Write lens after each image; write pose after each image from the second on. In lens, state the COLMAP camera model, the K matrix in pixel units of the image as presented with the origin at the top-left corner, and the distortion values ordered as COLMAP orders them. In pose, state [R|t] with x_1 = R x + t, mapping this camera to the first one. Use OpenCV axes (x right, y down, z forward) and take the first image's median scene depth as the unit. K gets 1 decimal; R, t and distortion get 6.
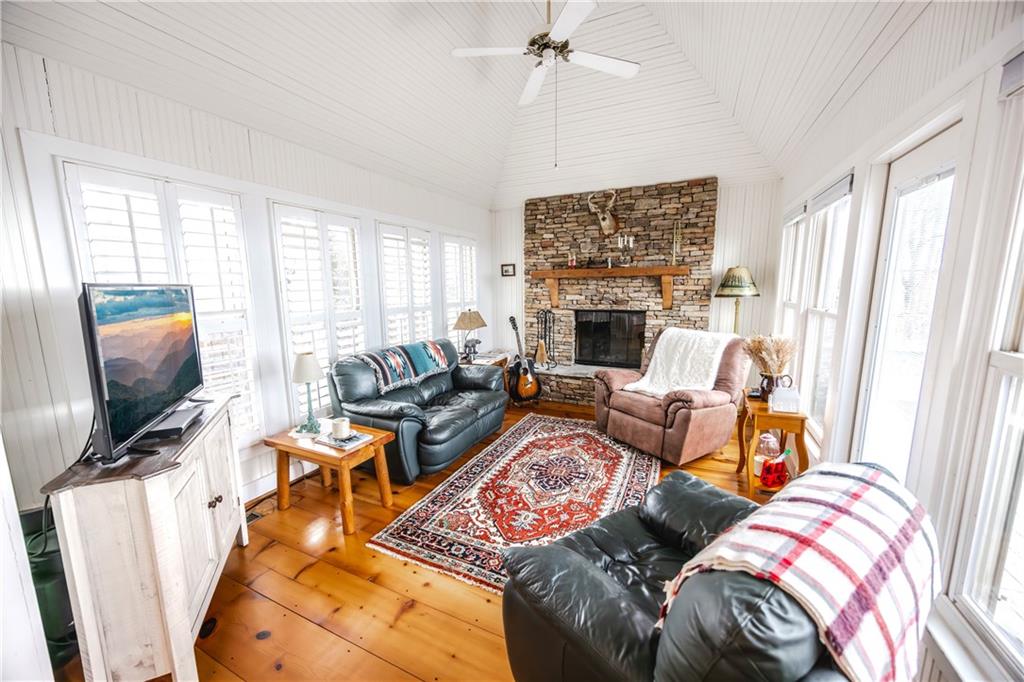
lens RADIAL K [[393.3, 0, 511.3], [0, 393.3, 341.3], [0, 0, 1]] dist [0.000827, 0.000069]
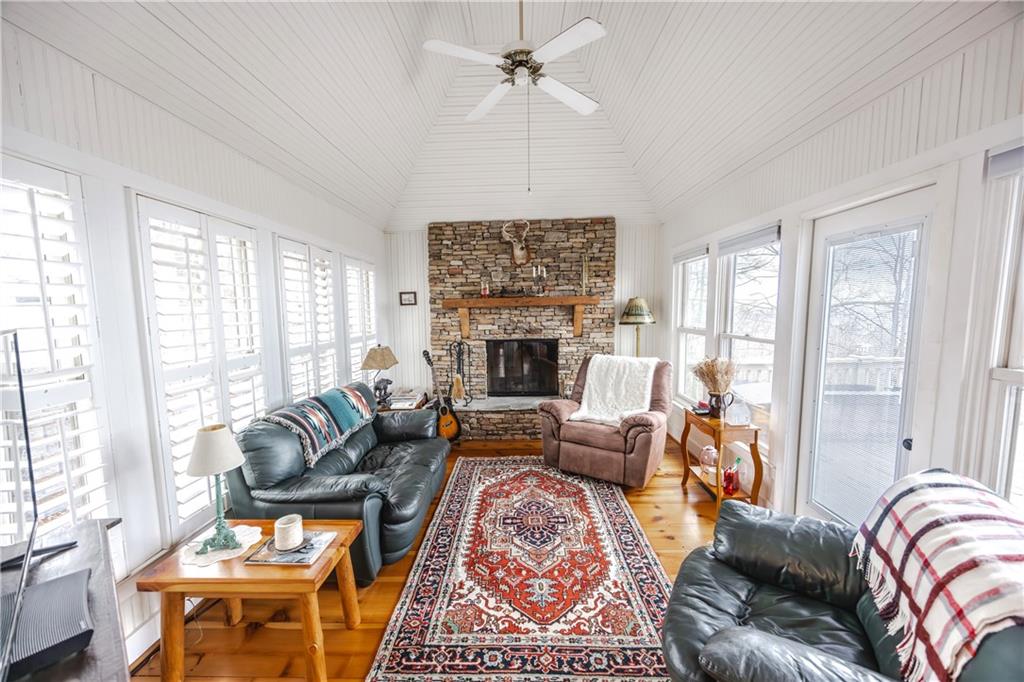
lens RADIAL K [[393.3, 0, 513.1], [0, 393.3, 343.6], [0, 0, 1]] dist [0.000827, 0.000069]
pose [[0.911115, -0.041079, 0.410101, -0.261338], [0.065890, 0.996741, -0.046544, -0.034293], [-0.406852, 0.069429, 0.910852, 0.154157]]
